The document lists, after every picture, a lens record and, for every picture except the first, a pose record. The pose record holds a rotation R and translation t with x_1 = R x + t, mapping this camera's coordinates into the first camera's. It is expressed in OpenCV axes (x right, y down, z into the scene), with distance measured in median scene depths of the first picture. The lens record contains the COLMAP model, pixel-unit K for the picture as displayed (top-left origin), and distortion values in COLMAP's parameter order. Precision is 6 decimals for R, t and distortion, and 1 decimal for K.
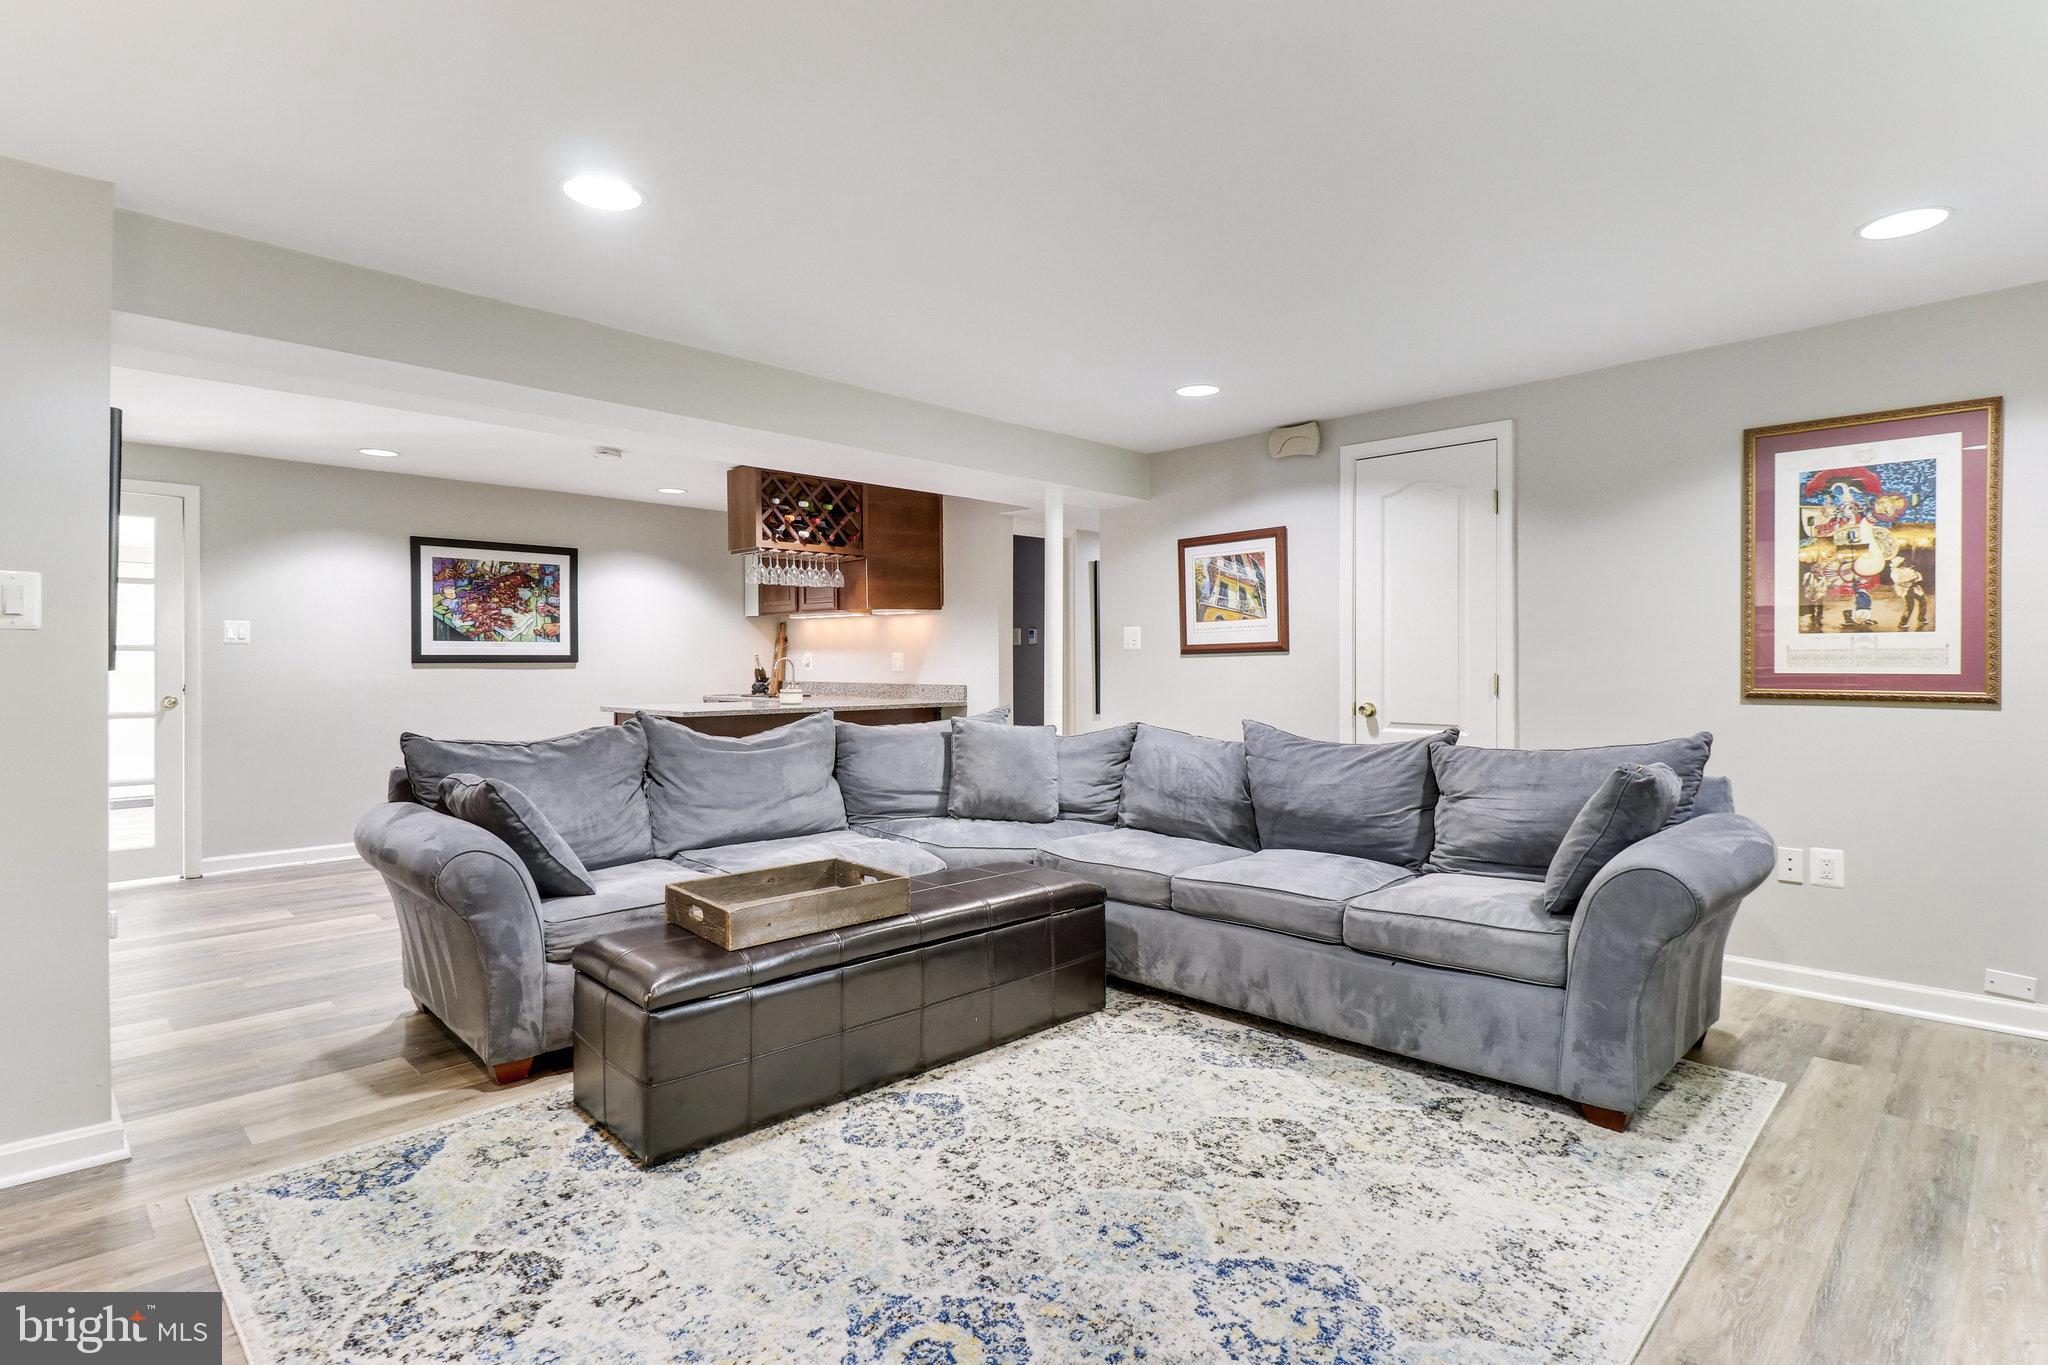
lens RADIAL K [[1004.1, 0, 906.8], [0, 1004.1, 666.6], [0, 0, 1]] dist [0.016193, -0.013172]
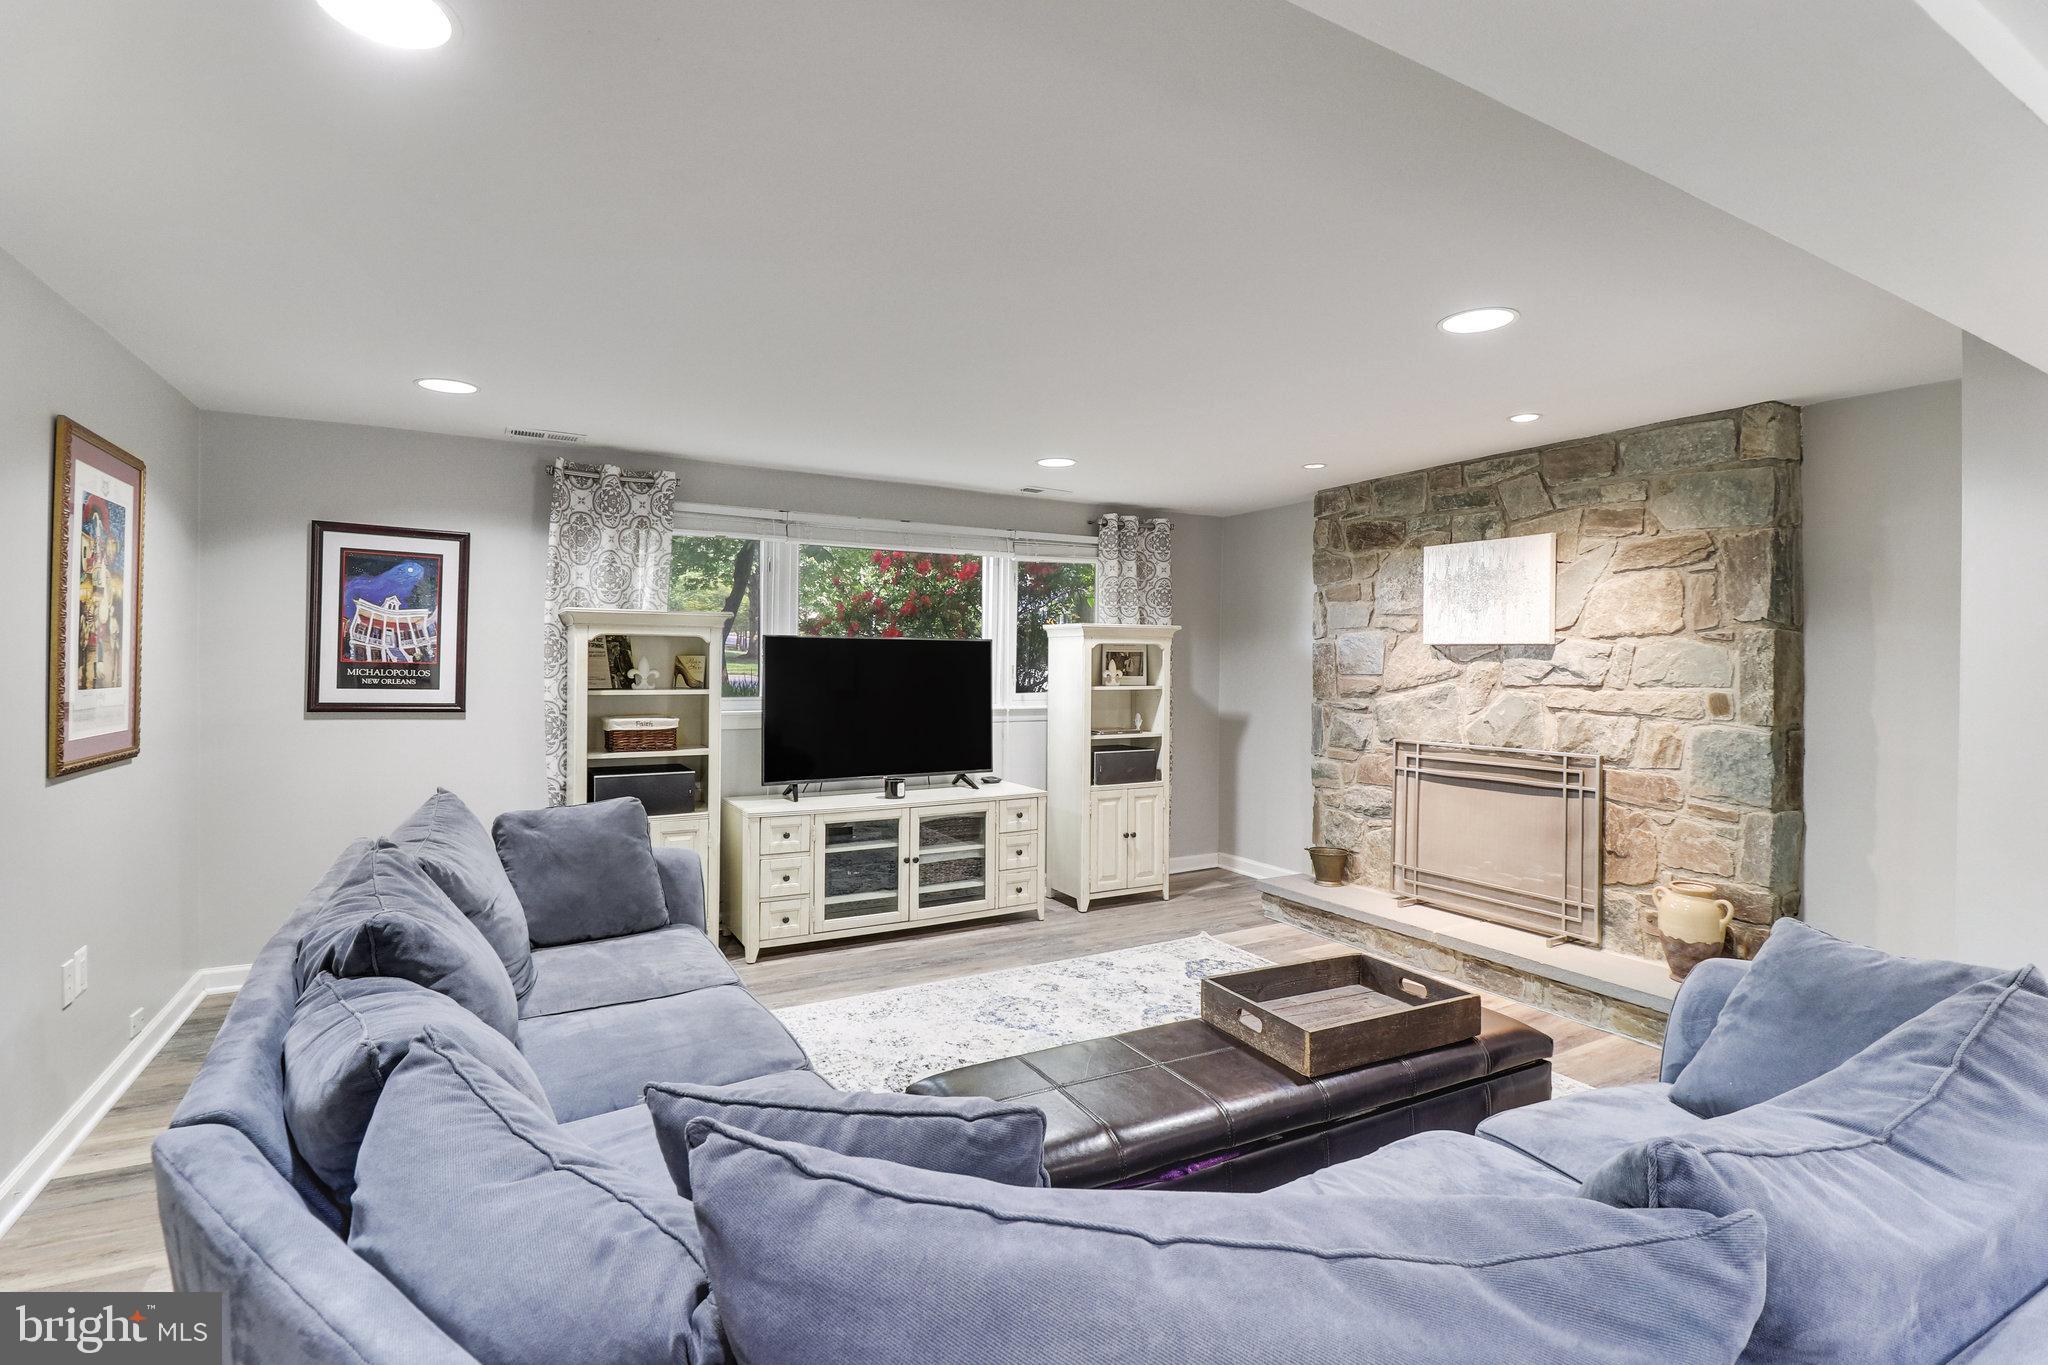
lens RADIAL K [[953.5, 0, 983.8], [0, 953.5, 667.7], [0, 0, 1]] dist [-0.011836, -0.000623]
pose [[-0.980271, -0.011132, 0.197343, 0.028080], [-0.009968, 0.999927, 0.006888, -0.063391], [-0.197406, 0.004785, -0.980310, 1.620195]]
